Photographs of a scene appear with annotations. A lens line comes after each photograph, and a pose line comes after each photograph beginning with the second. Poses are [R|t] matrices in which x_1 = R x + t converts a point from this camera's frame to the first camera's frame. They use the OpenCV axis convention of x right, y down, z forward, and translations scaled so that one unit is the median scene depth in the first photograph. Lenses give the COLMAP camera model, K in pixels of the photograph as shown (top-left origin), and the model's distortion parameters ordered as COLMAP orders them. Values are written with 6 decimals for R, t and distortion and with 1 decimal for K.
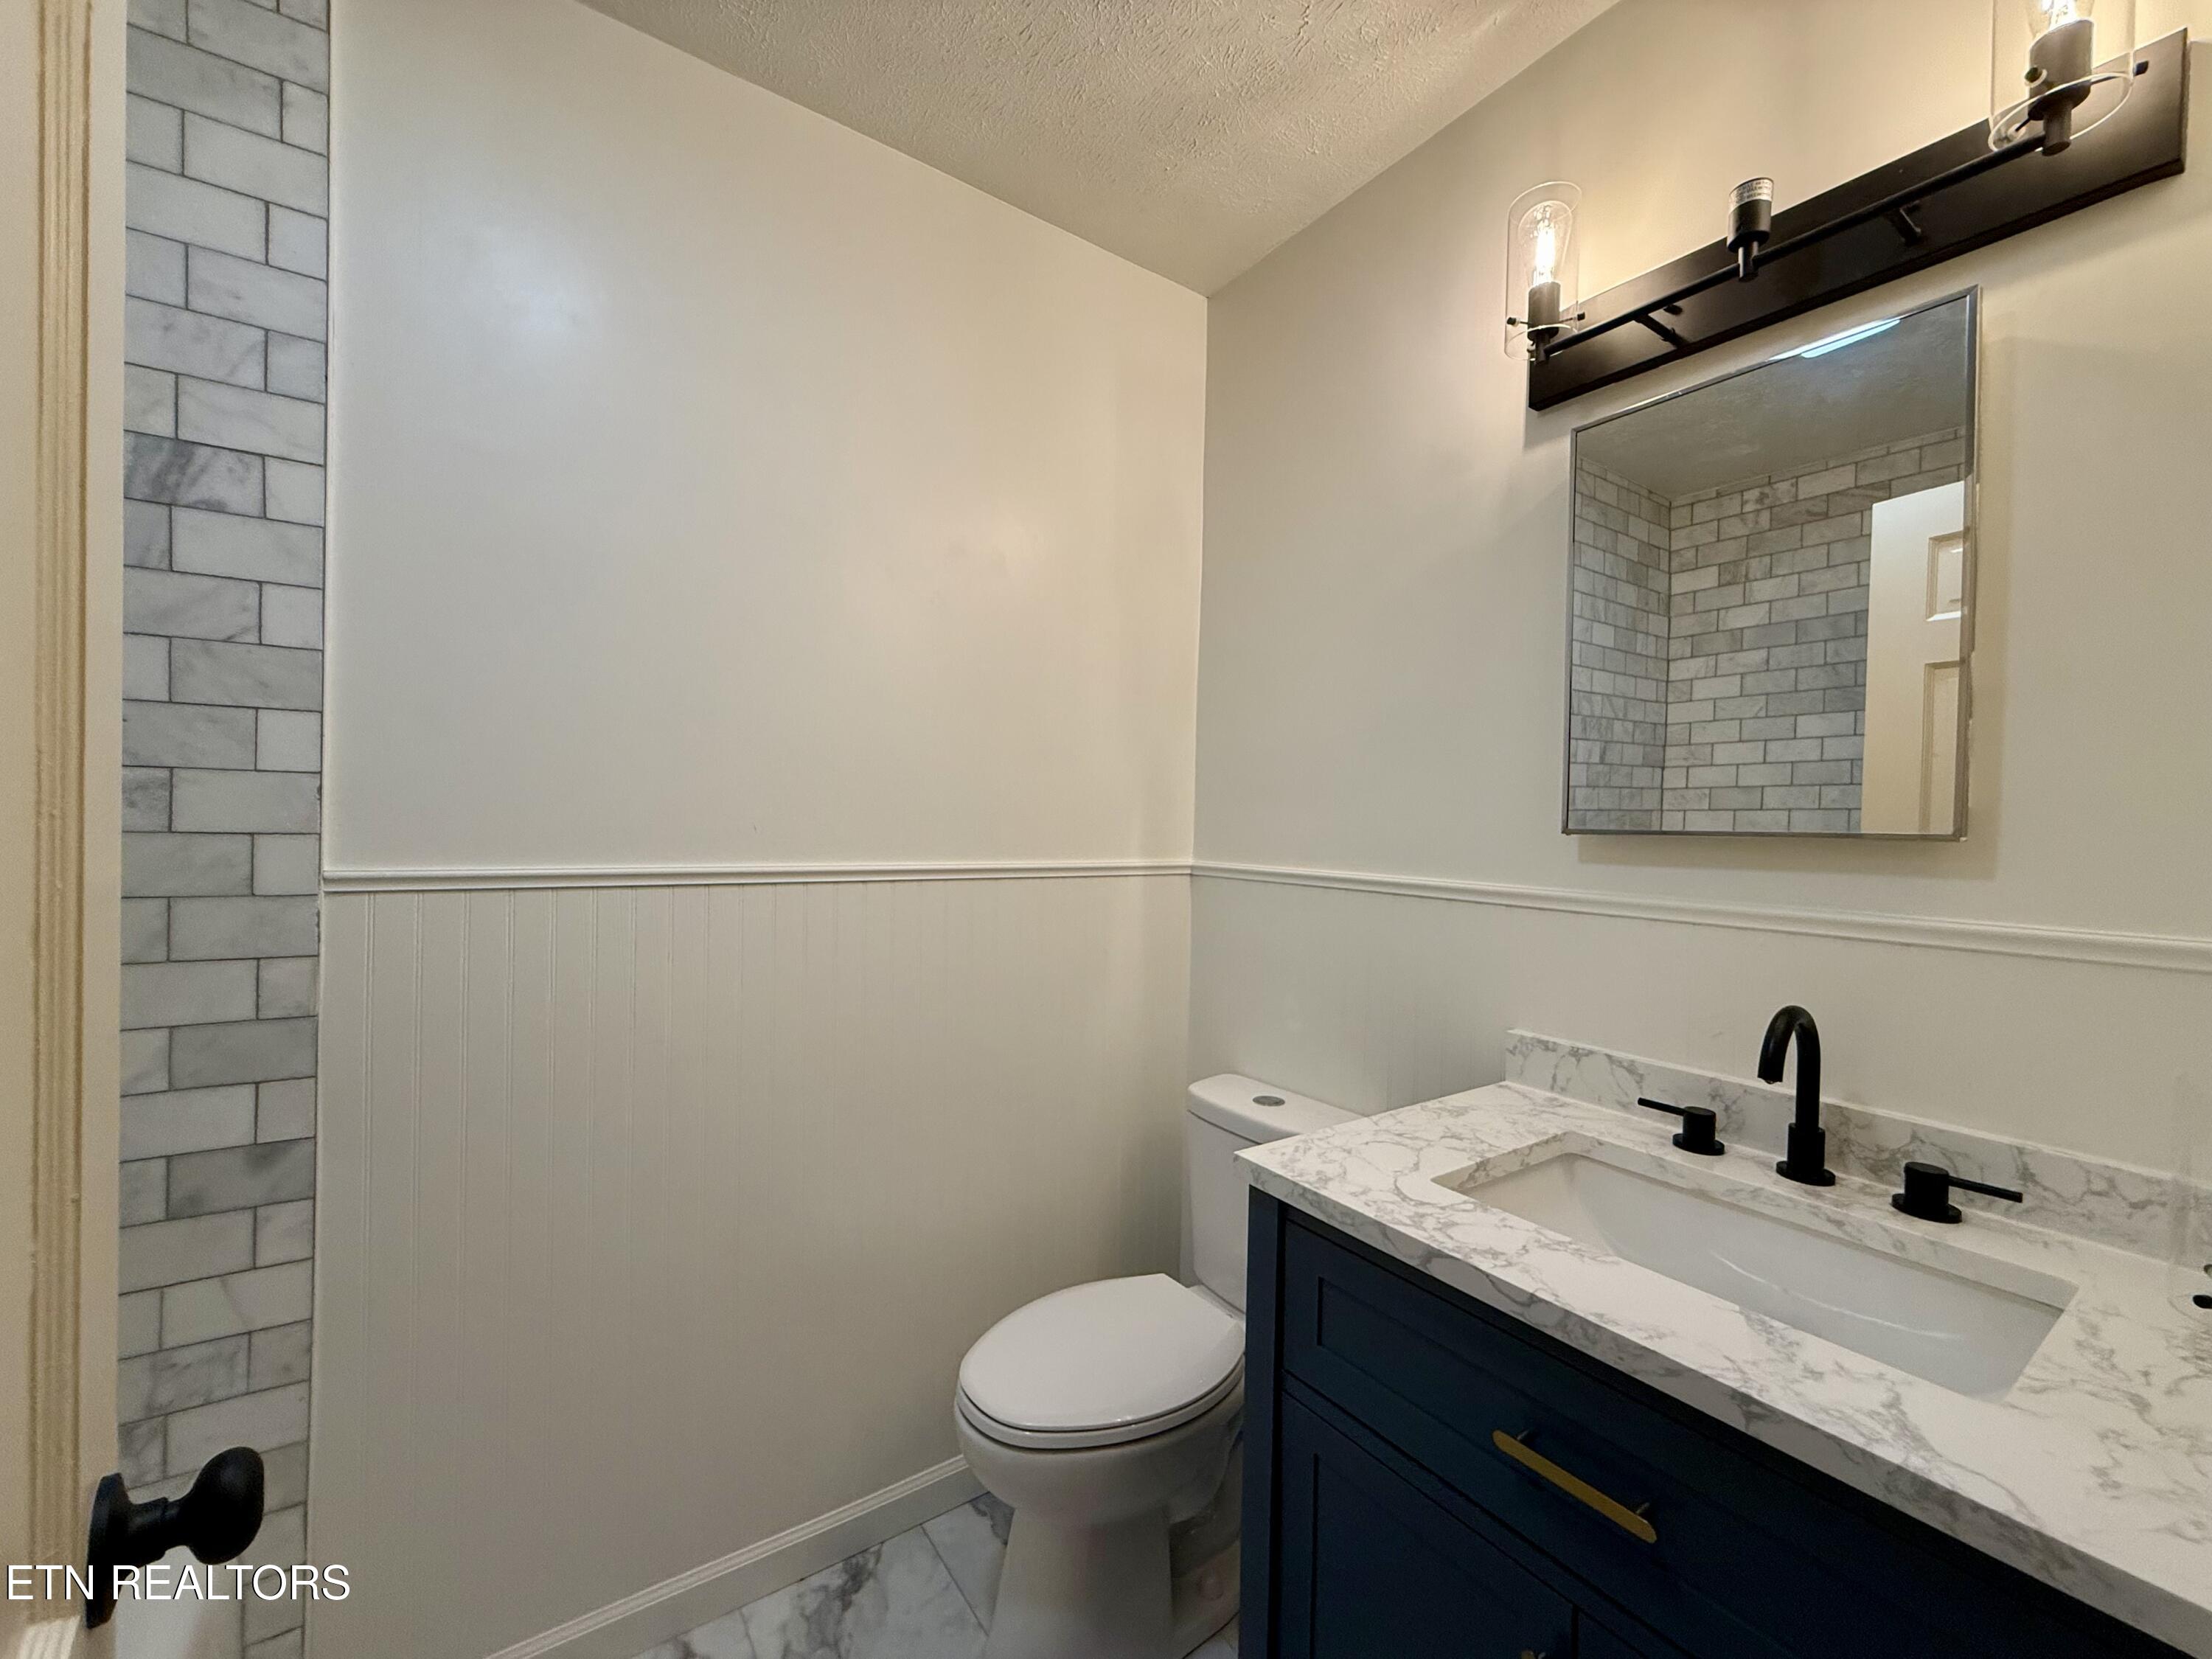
lens RADIAL K [[893.6, 0, 1106.0], [0, 893.6, 829.5], [0, 0, 1]] dist [-0.000153, -0.000022]
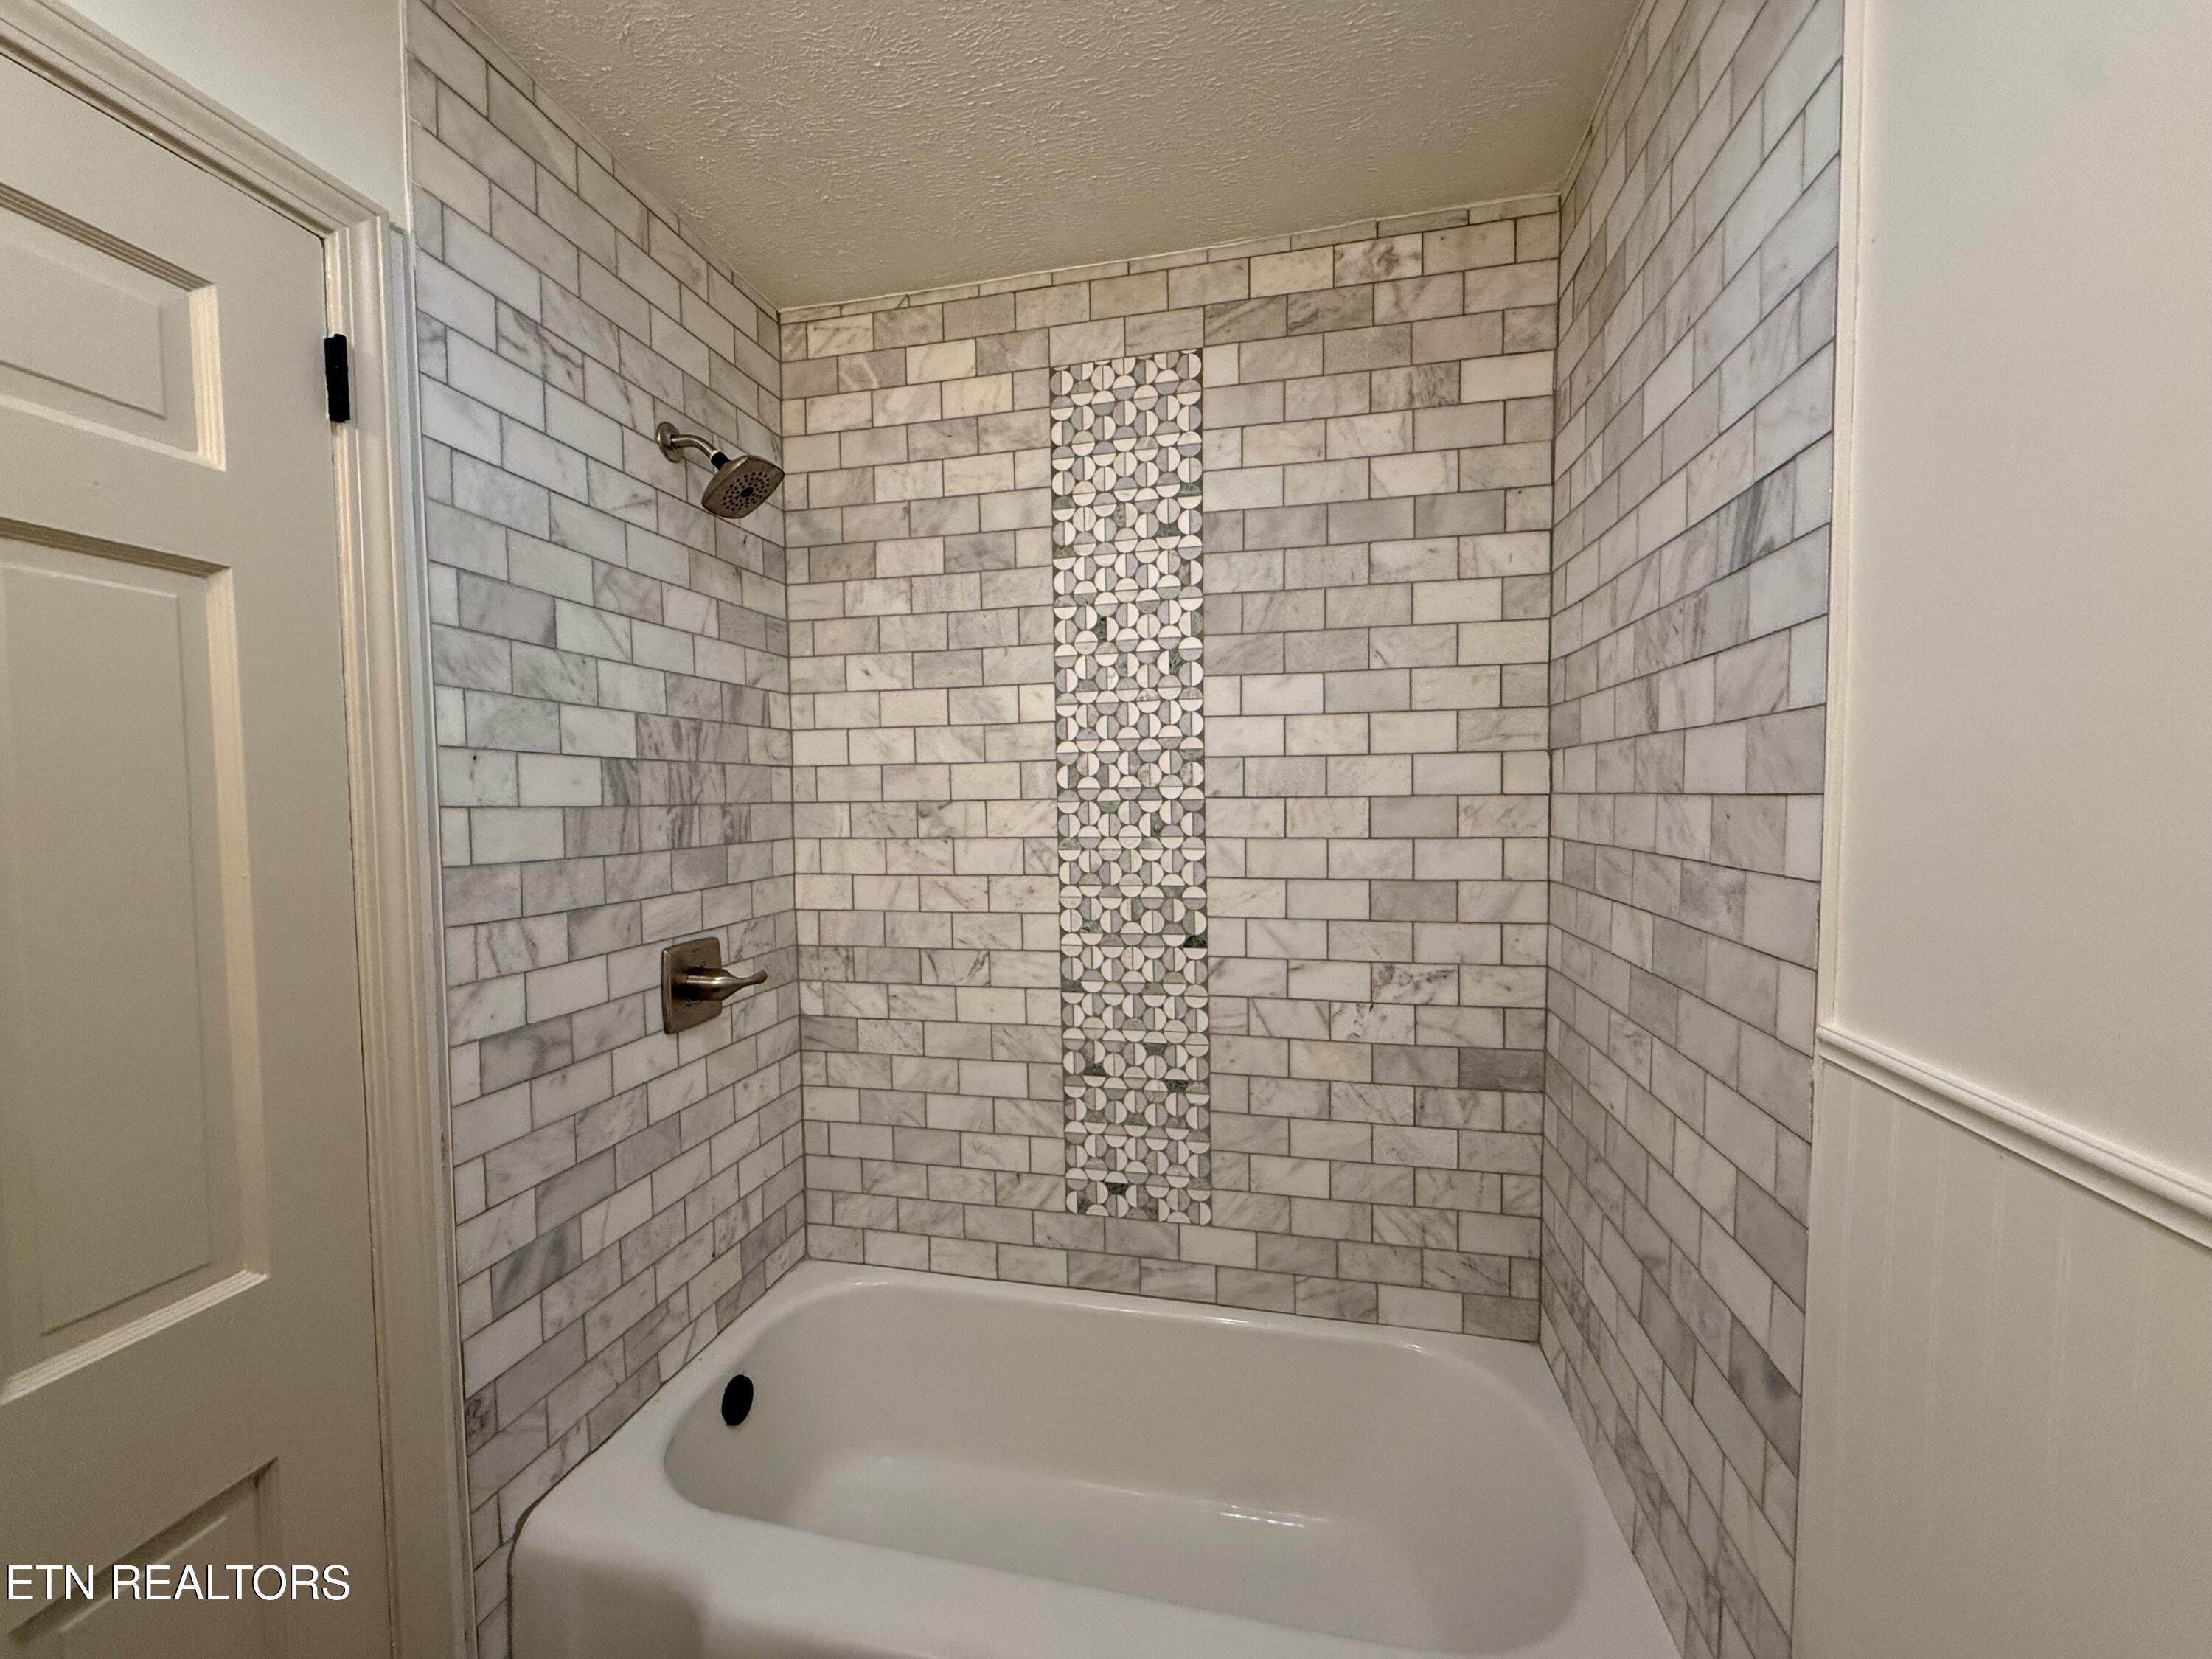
lens RADIAL K [[878.1, 0, 1106.0], [0, 878.1, 829.5], [0, 0, 1]] dist [0.000110, -0.000144]
pose [[-0.731851, 0.020899, -0.681144, -0.009611], [-0.009757, 0.999106, 0.041138, -0.129289], [0.681395, 0.036753, -0.730993, 1.118392]]
